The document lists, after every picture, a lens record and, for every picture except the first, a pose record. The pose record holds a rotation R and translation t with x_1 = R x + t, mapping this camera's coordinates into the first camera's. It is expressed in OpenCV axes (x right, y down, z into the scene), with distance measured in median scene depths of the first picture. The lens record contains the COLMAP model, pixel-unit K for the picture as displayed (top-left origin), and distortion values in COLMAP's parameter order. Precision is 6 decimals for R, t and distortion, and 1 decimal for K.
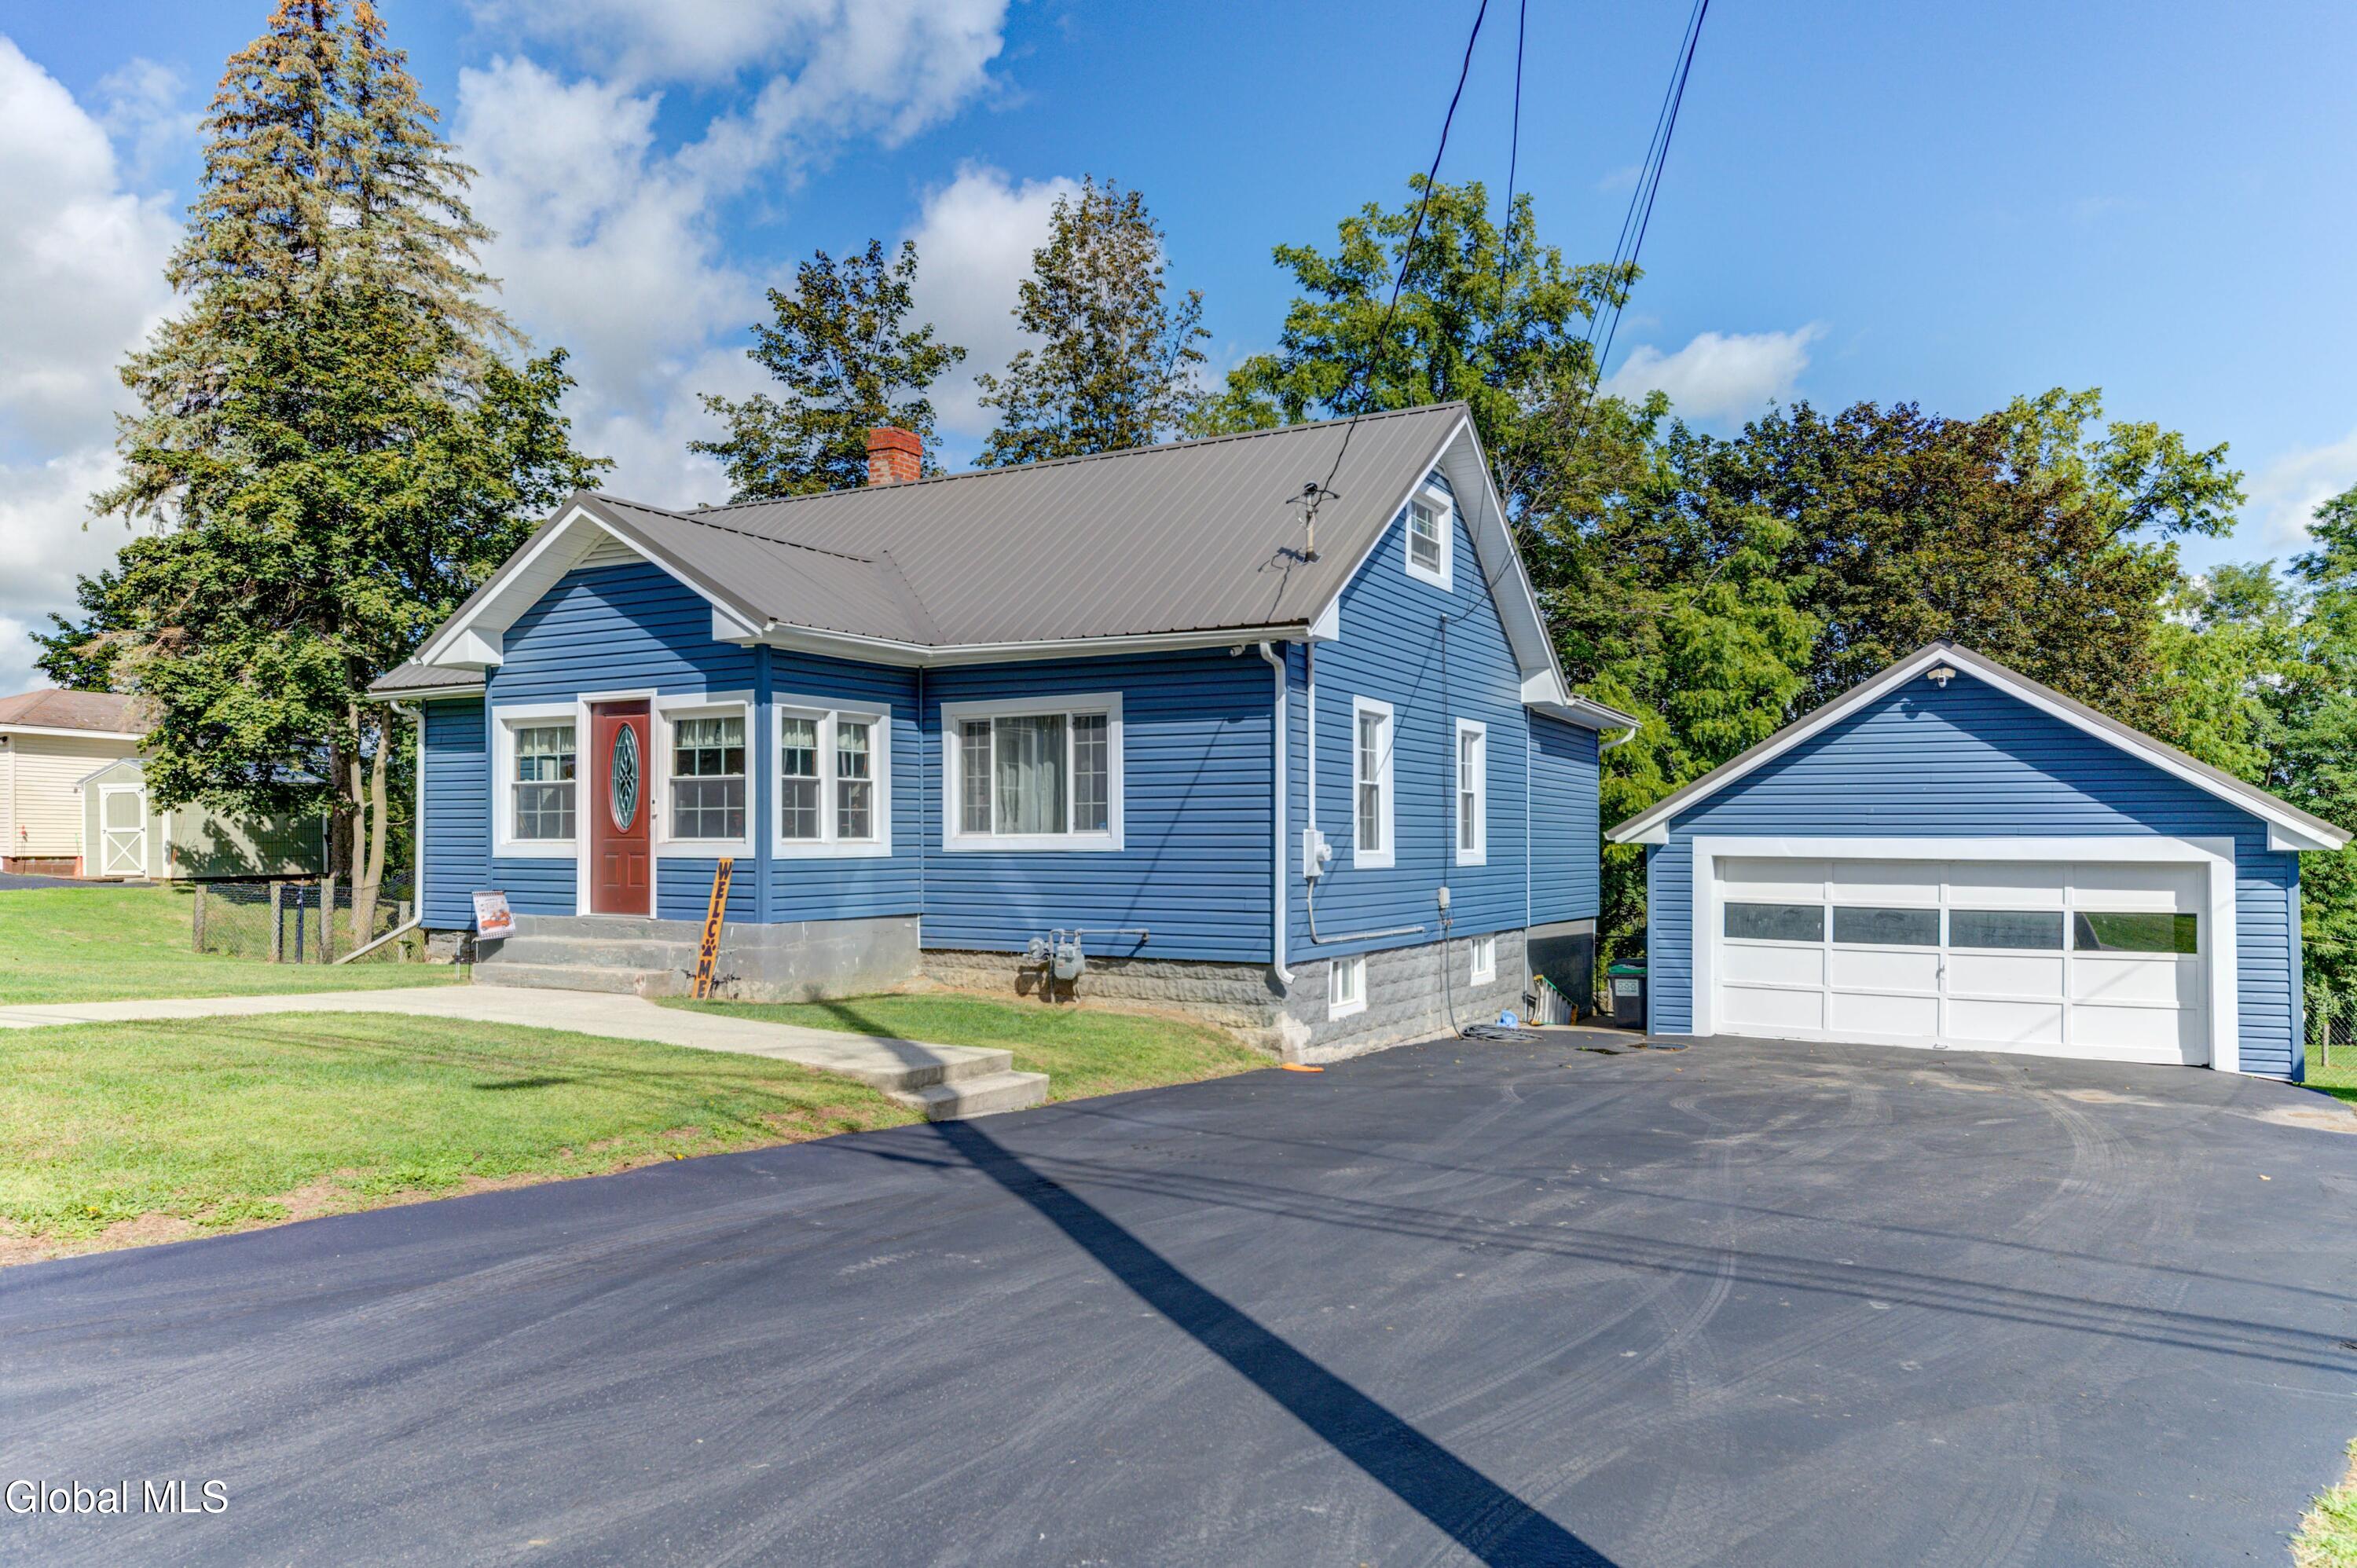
lens RADIAL K [[1591.8, 0, 1076.2], [0, 1591.8, 841.1], [0, 0, 1]] dist [0.001049, 0.003456]
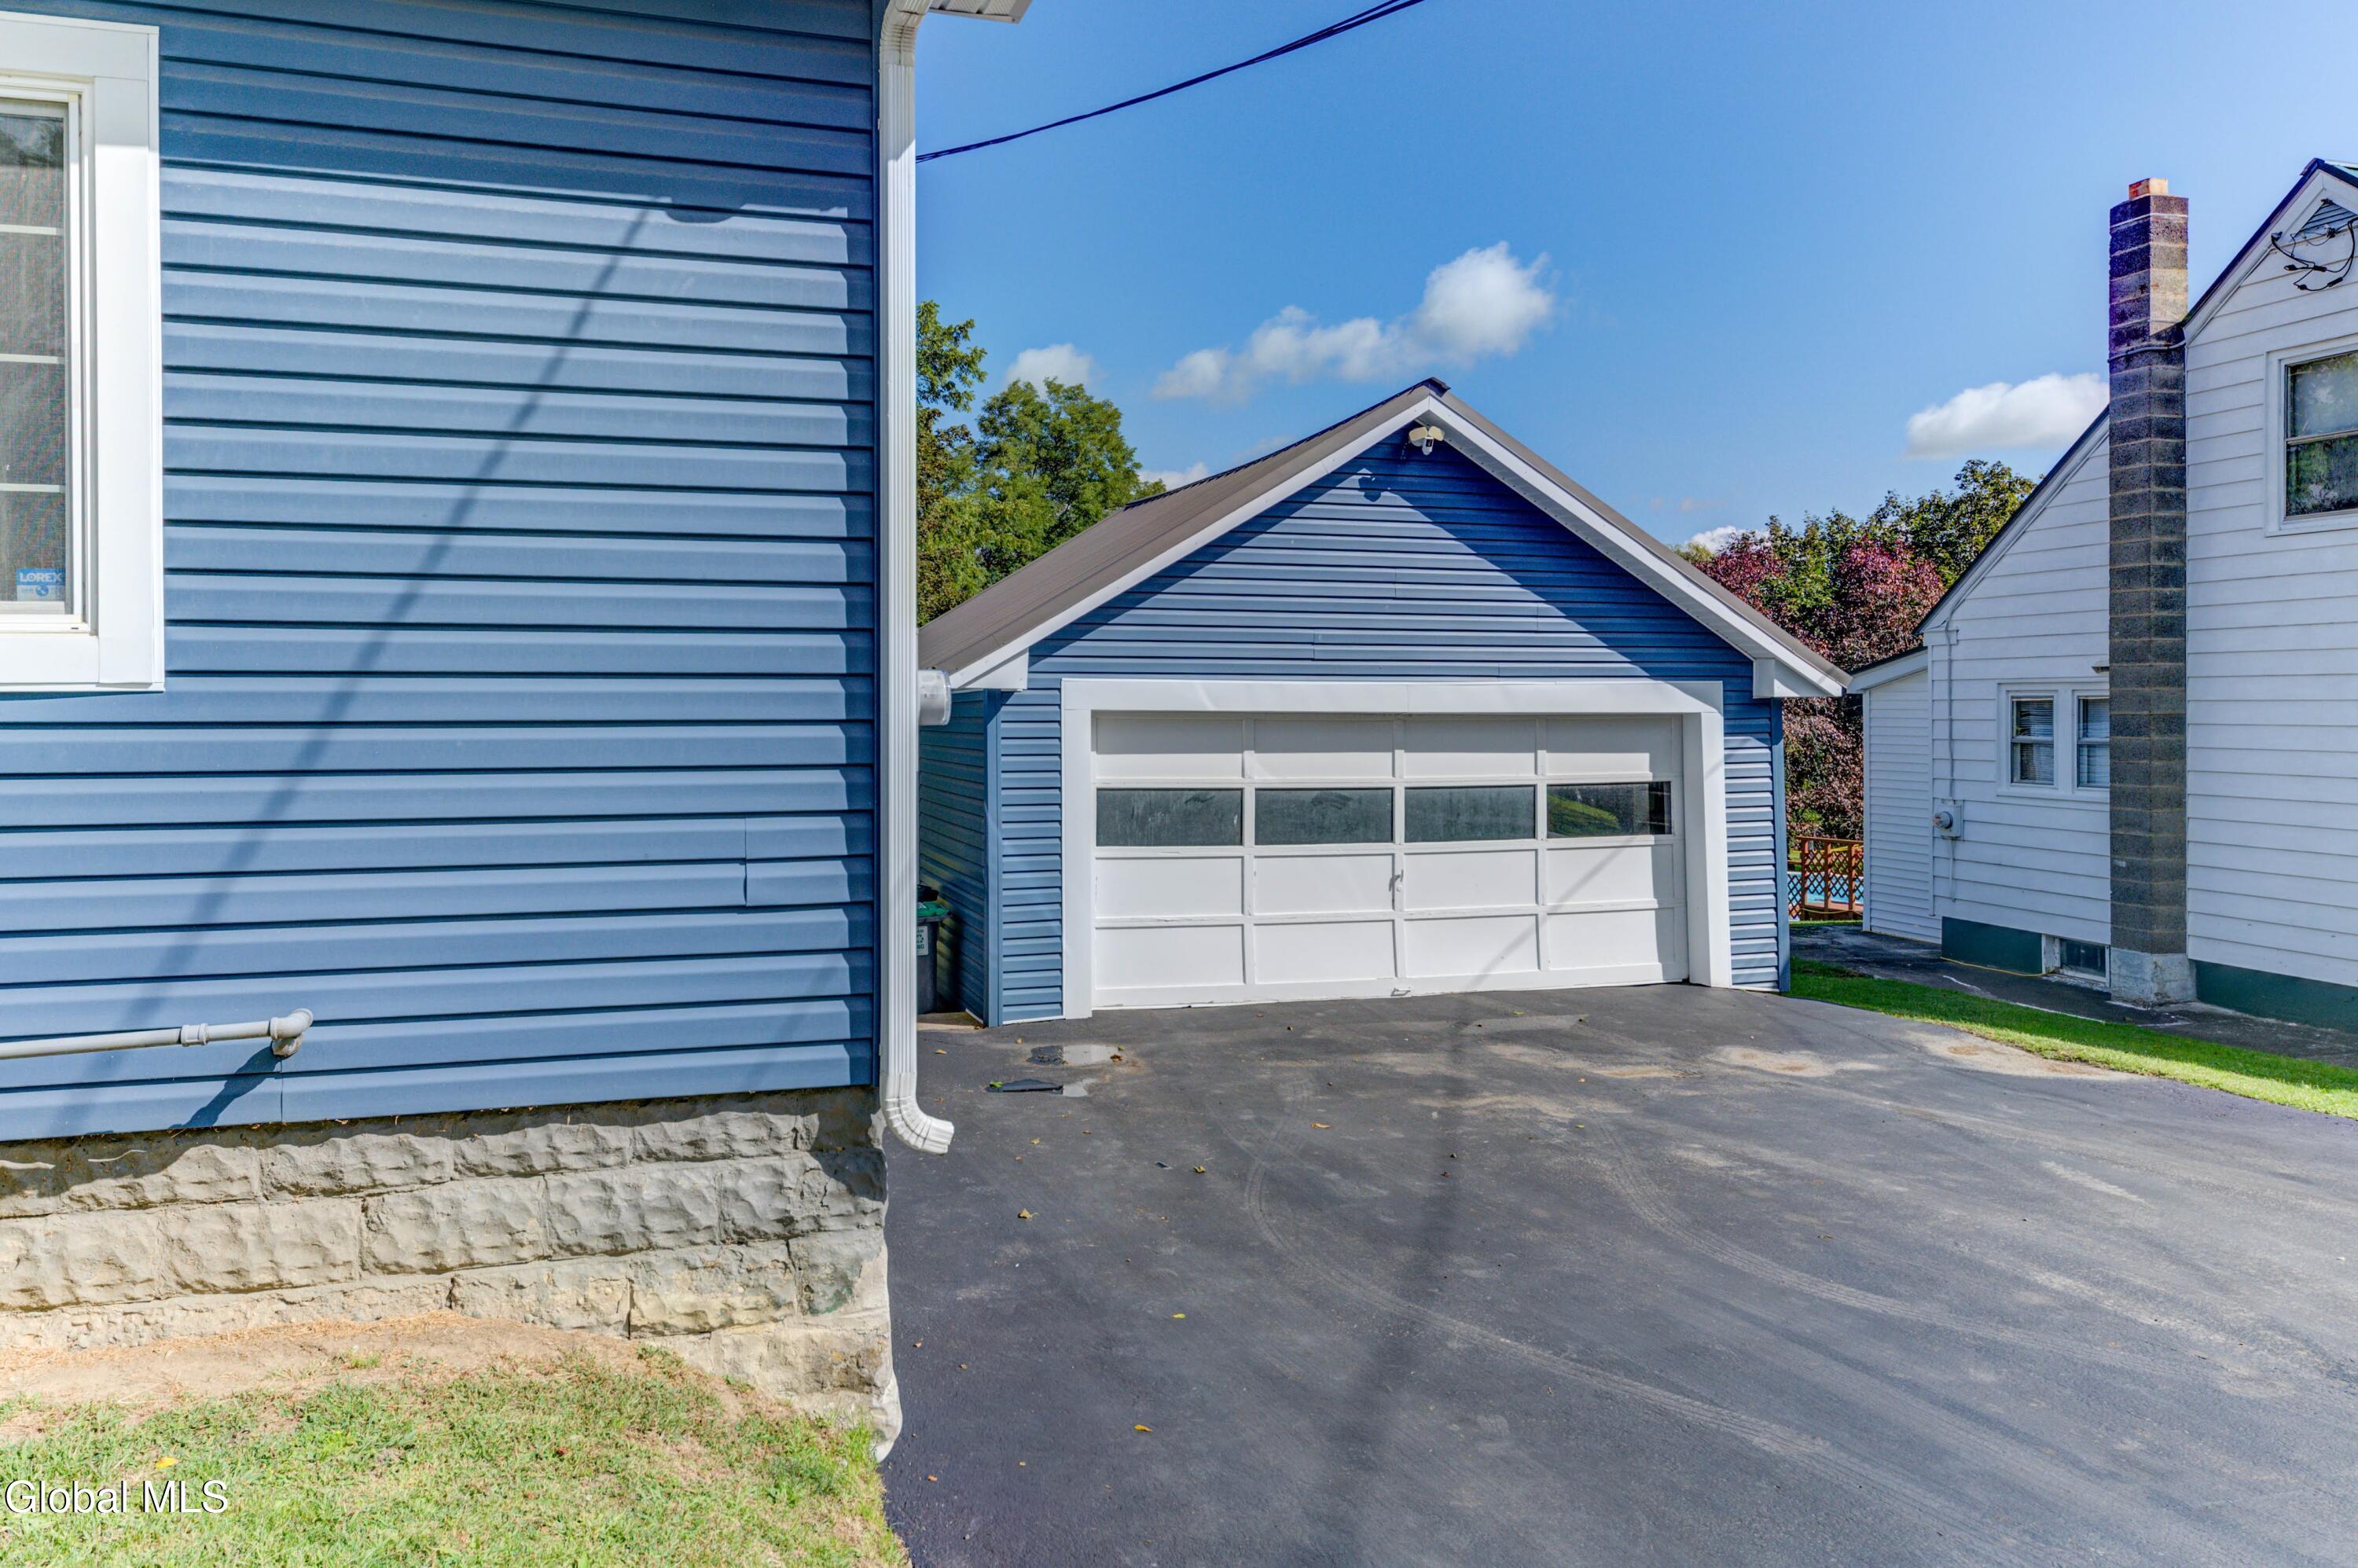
lens RADIAL K [[1685.2, 0, 1182.9], [0, 1685.2, 700.3], [0, 0, 1]] dist [0.013832, 0.003670]
pose [[0.663929, -0.000510, 0.747796, -0.055683], [0.002797, 0.999994, -0.001801, 0.007777], [-0.747791, 0.003287, 0.663926, 0.670137]]
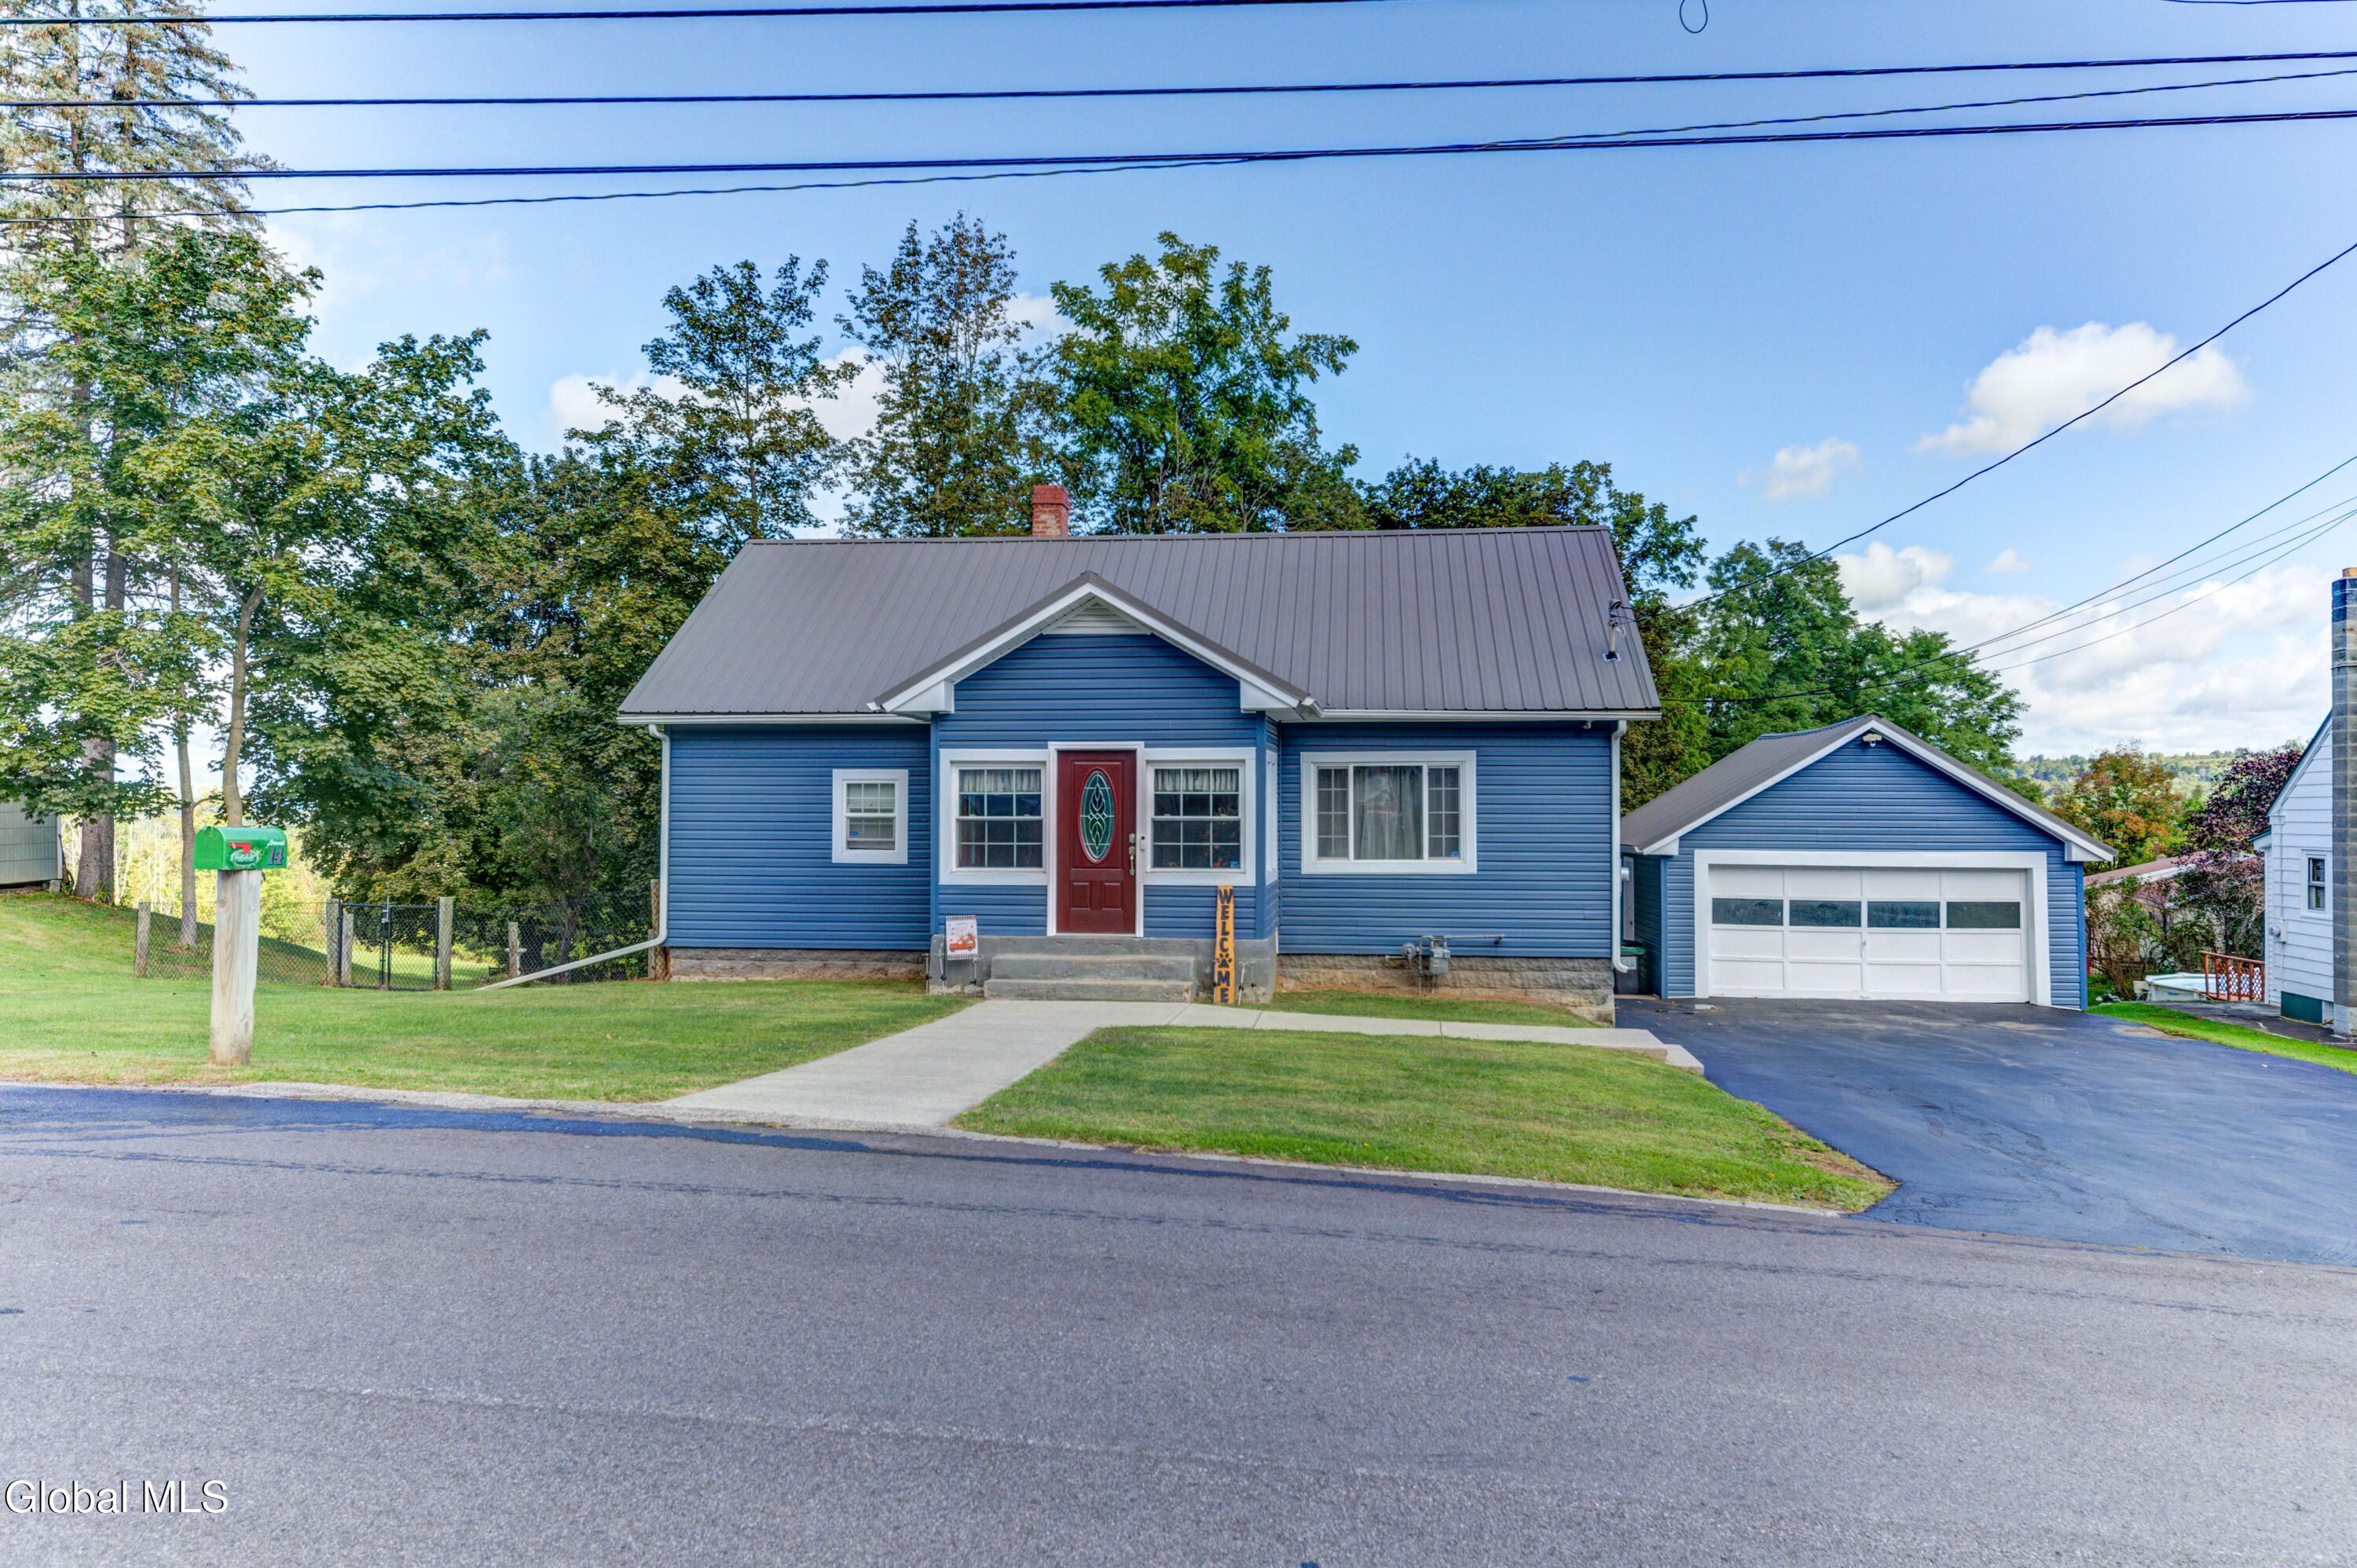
lens RADIAL K [[1604.8, 0, 1180.4], [0, 1604.8, 817.8], [0, 0, 1]] dist [0.001817, 0.003342]
pose [[0.920927, -0.000479, 0.389736, -0.655332], [-0.000209, 0.999998, 0.001725, -0.038805], [-0.389736, -0.001670, 0.920925, -0.098810]]
